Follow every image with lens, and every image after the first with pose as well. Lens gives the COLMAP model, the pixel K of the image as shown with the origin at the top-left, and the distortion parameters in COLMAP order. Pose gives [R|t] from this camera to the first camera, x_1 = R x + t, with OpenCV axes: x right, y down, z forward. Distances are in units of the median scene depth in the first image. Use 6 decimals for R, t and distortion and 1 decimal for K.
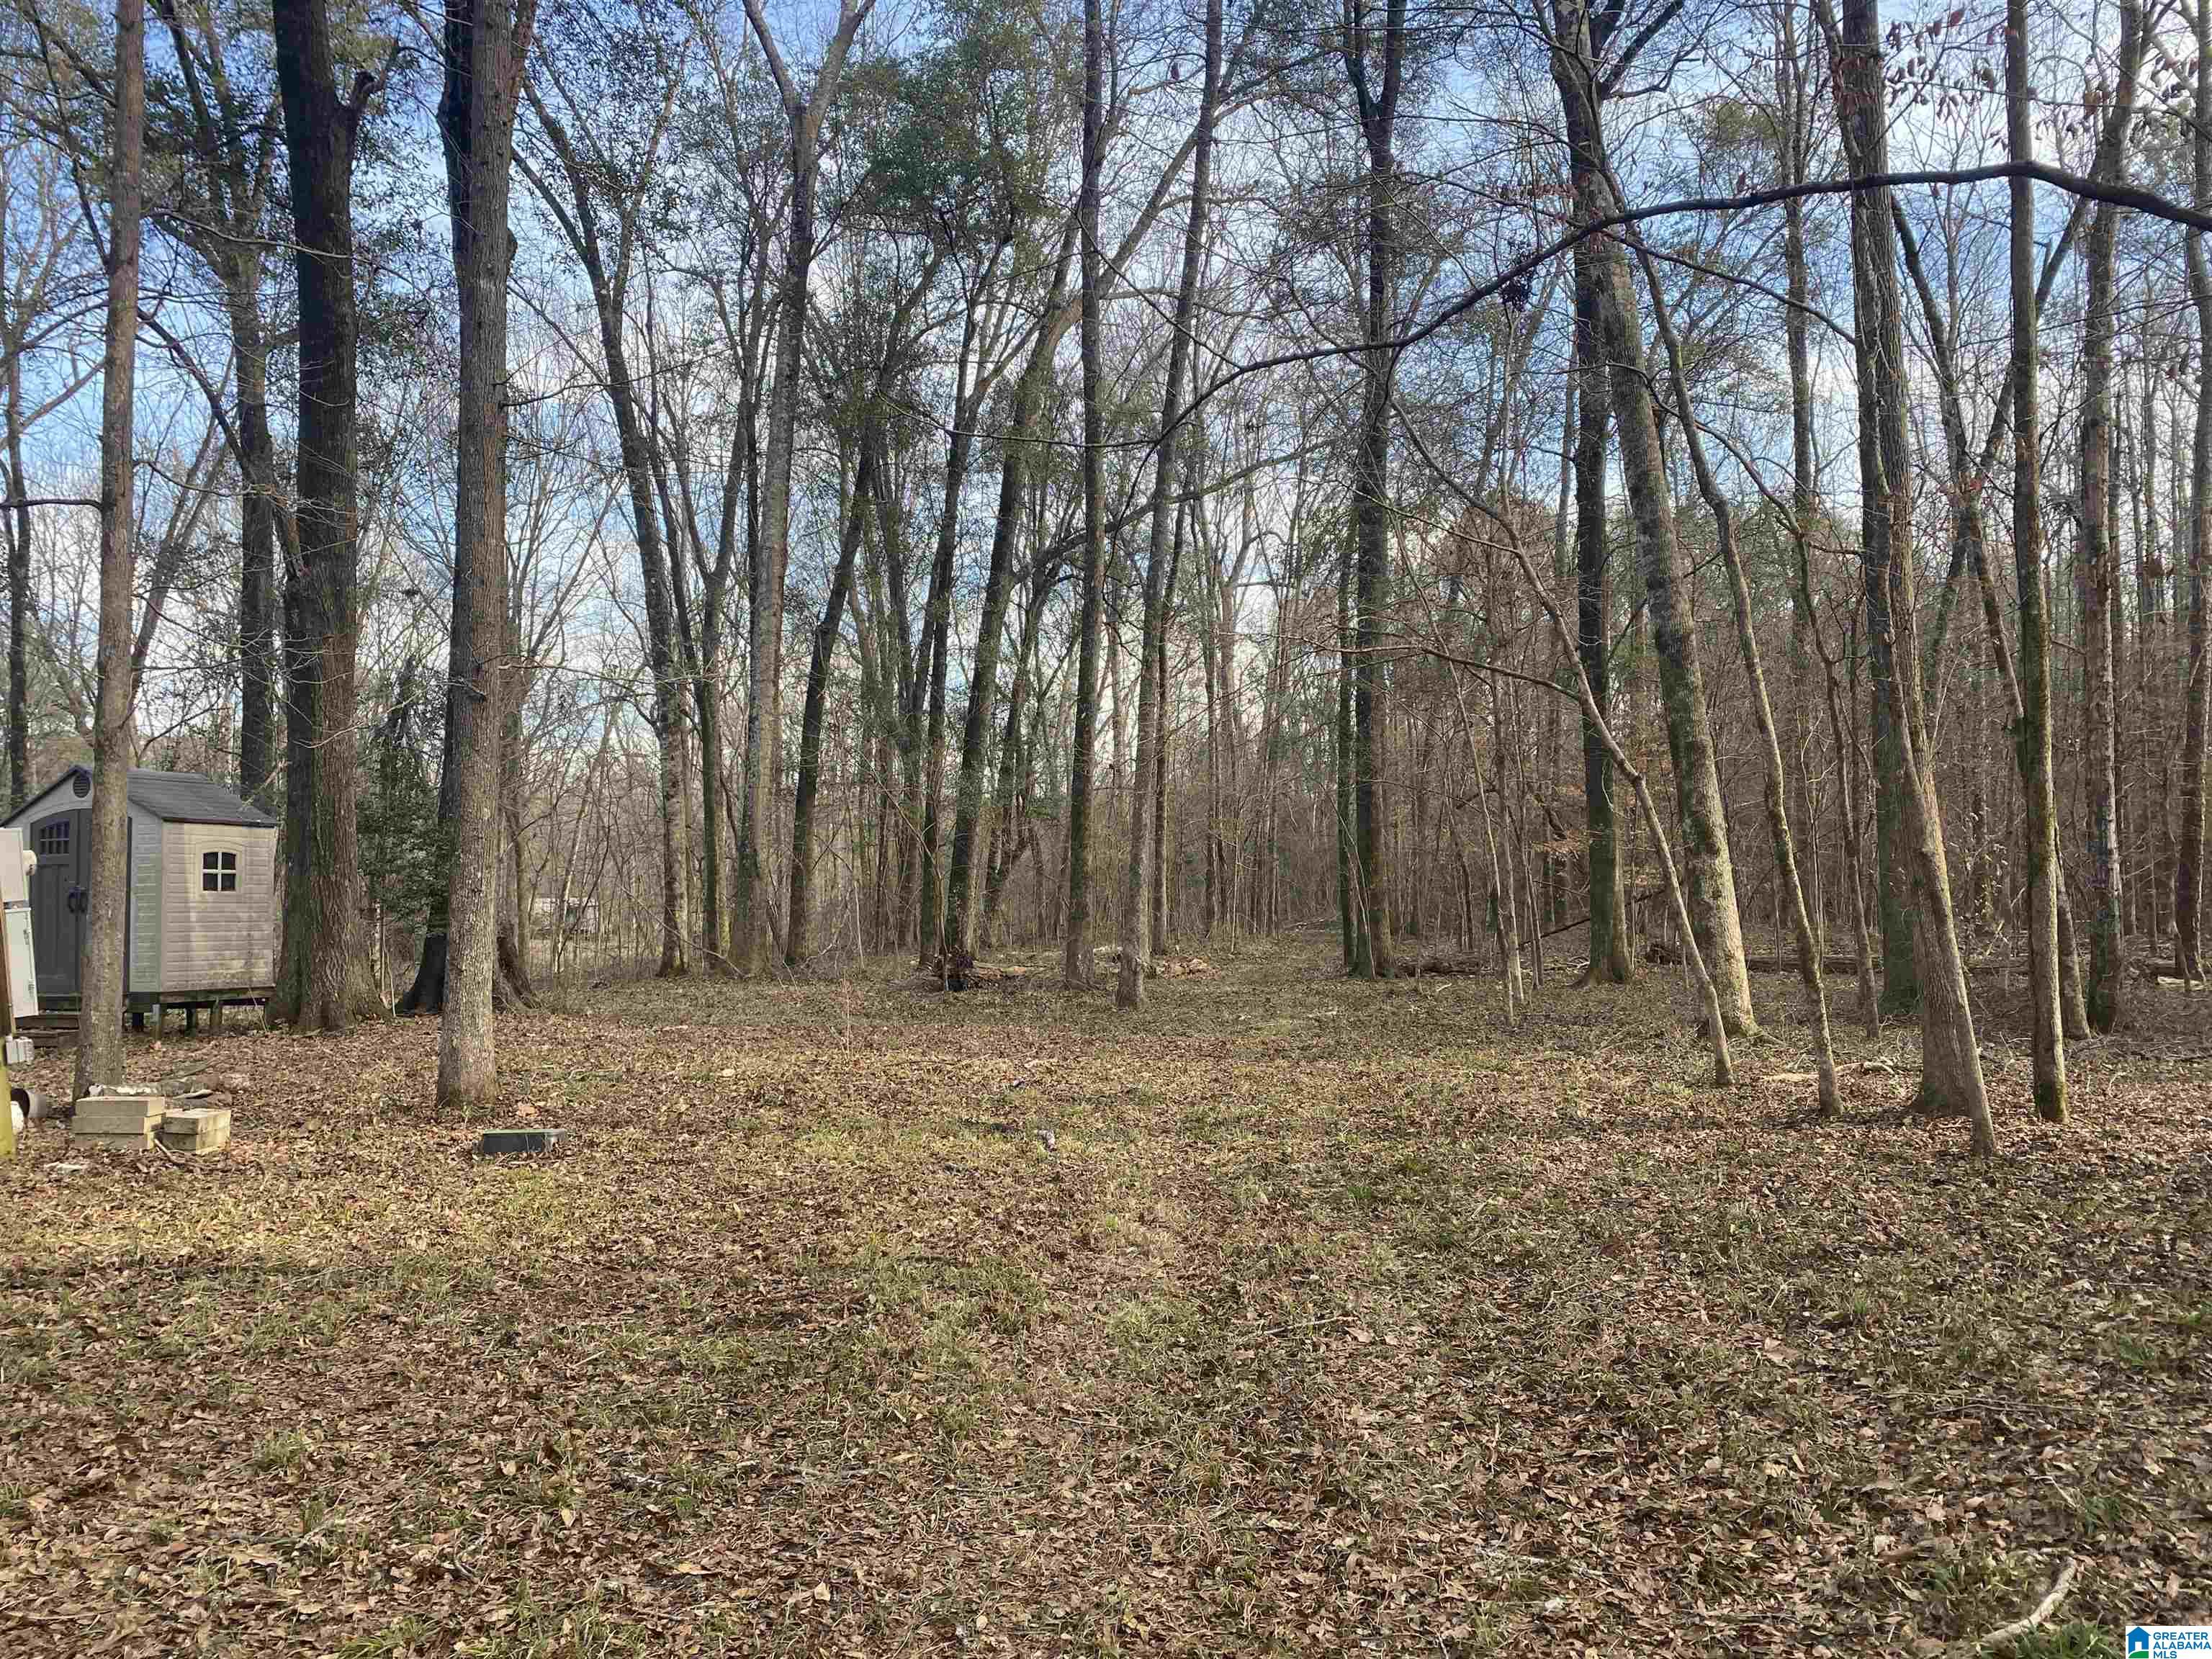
lens RADIAL K [[1704.3, 0, 1105.9], [0, 1704.3, 827.4], [0, 0, 1]] dist [0.015433, -0.000103]
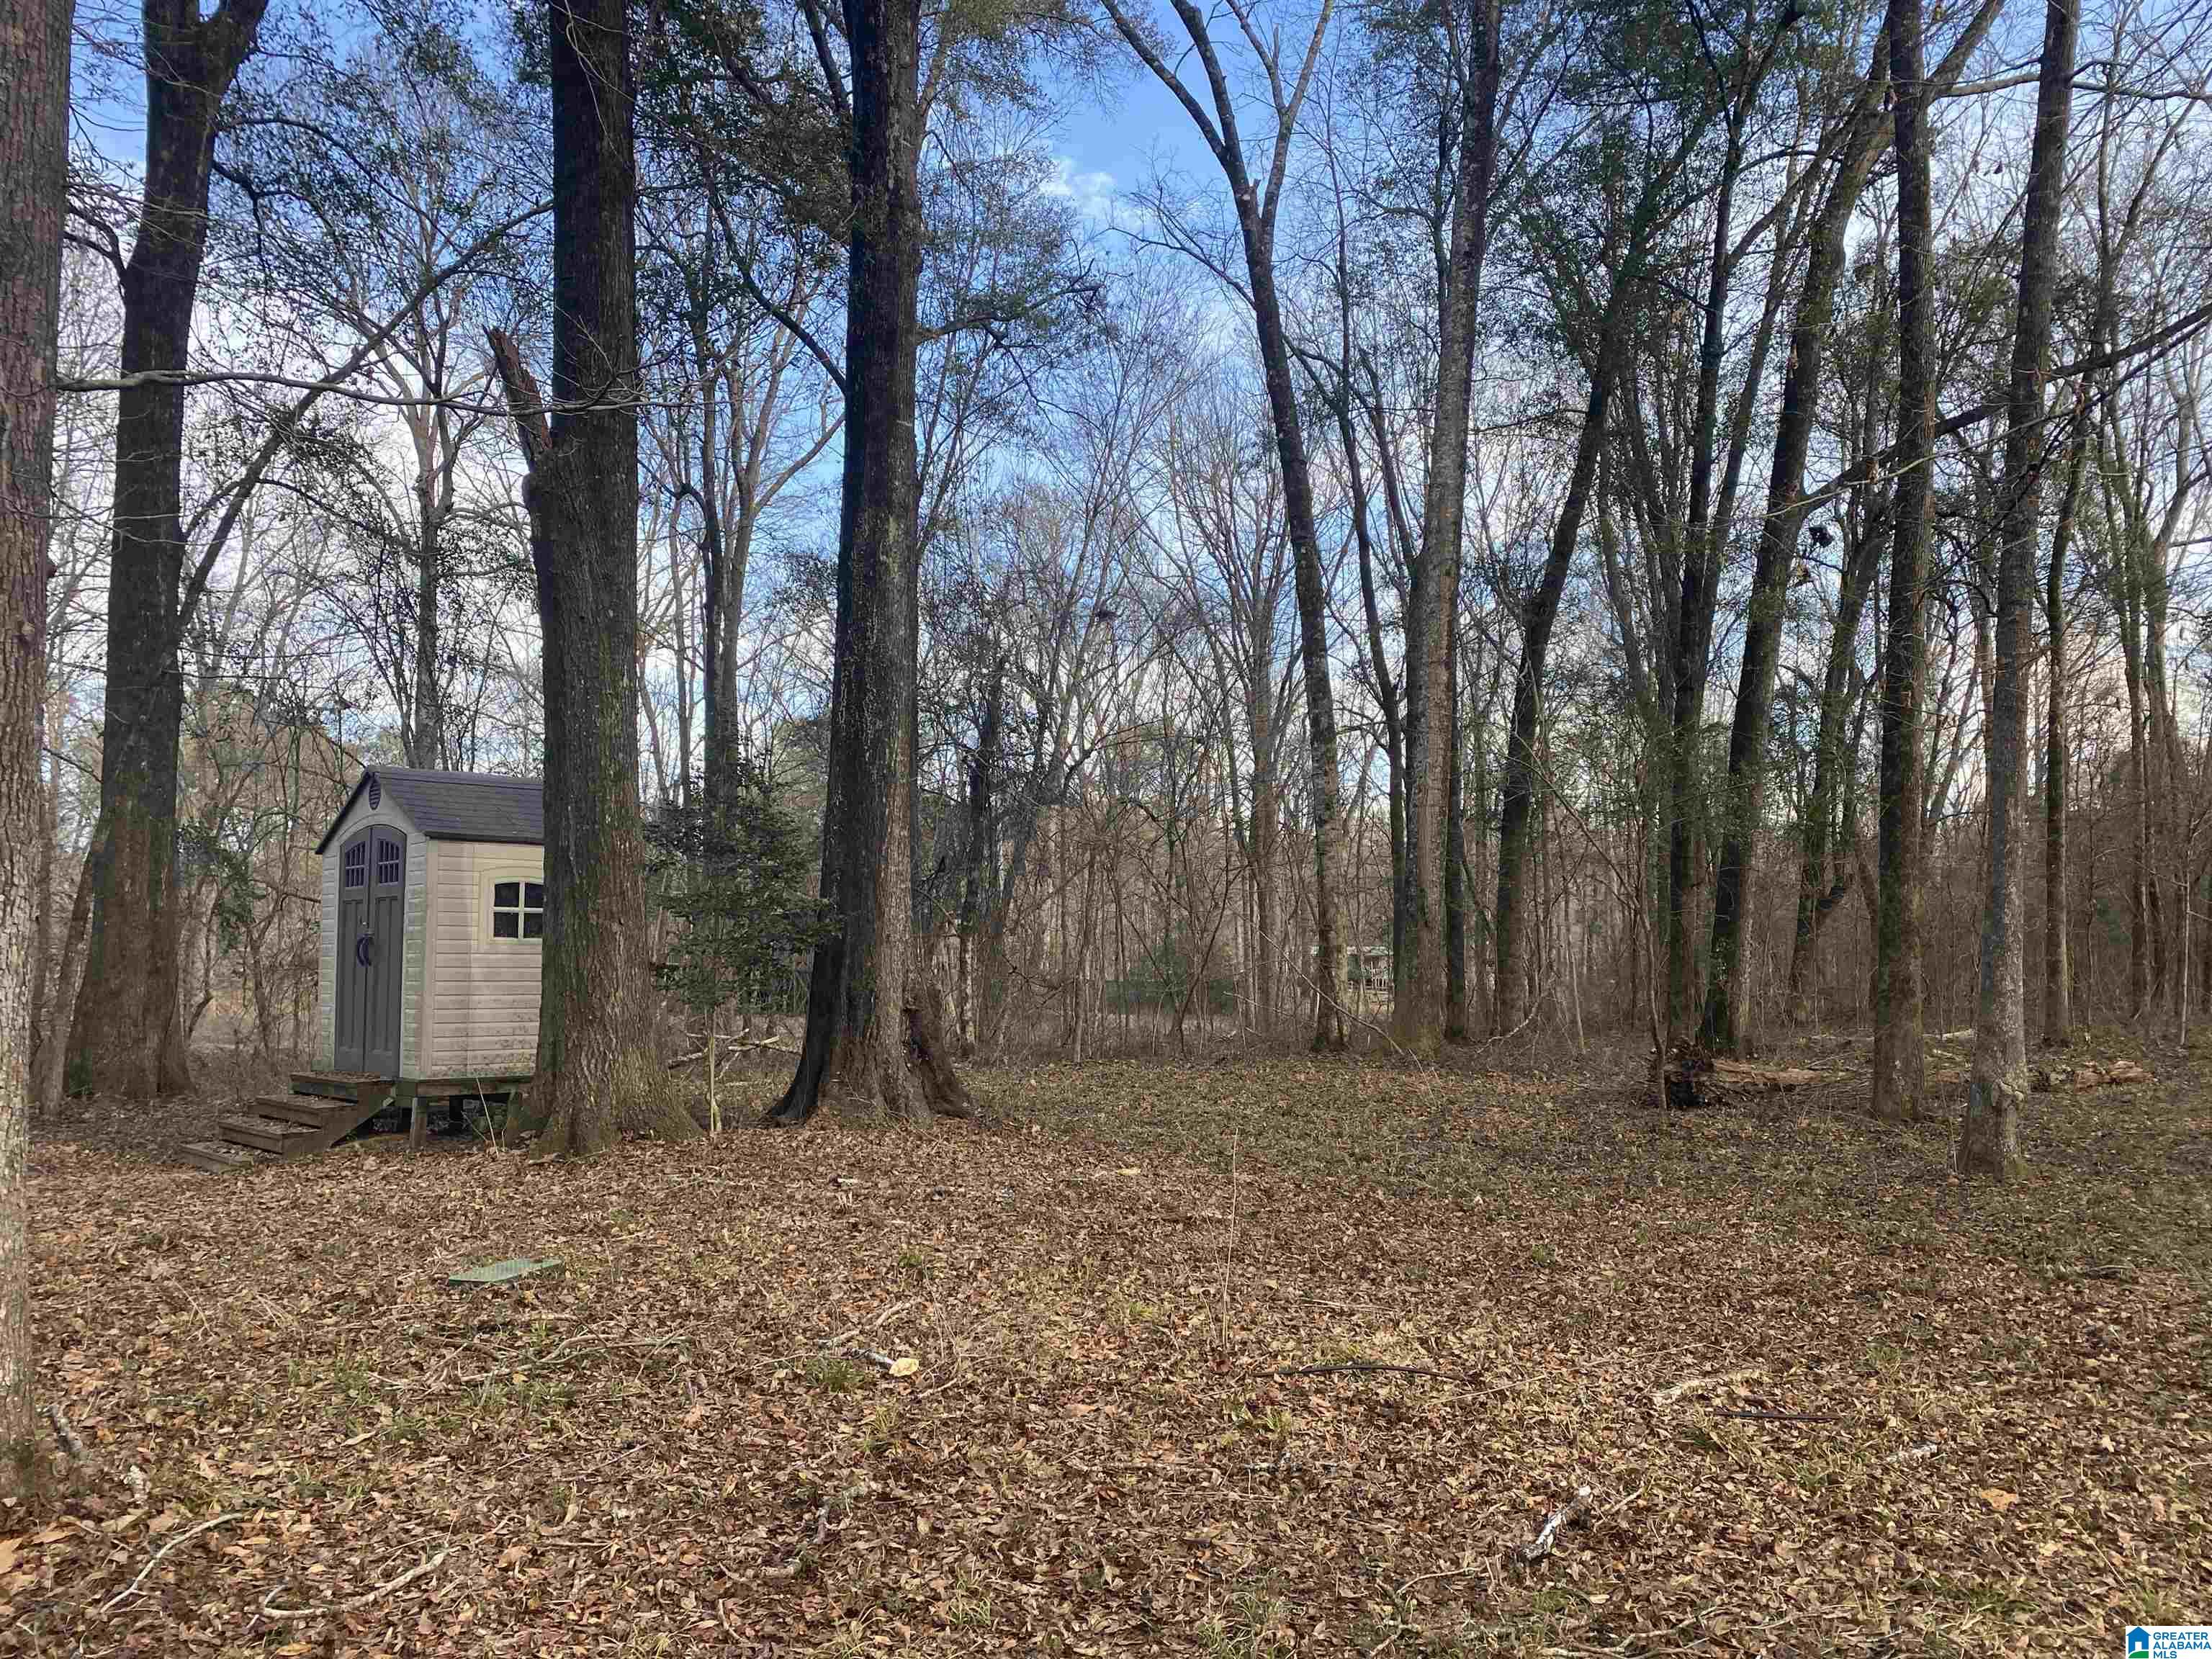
lens RADIAL K [[1704.3, 0, 1094.1], [0, 1704.3, 841.7], [0, 0, 1]] dist [0.015433, -0.000103]
pose [[0.886659, -0.015089, -0.462177, 0.013805], [0.004919, 0.999719, -0.023201, 0.011338], [0.462397, 0.018298, 0.886484, 0.360370]]
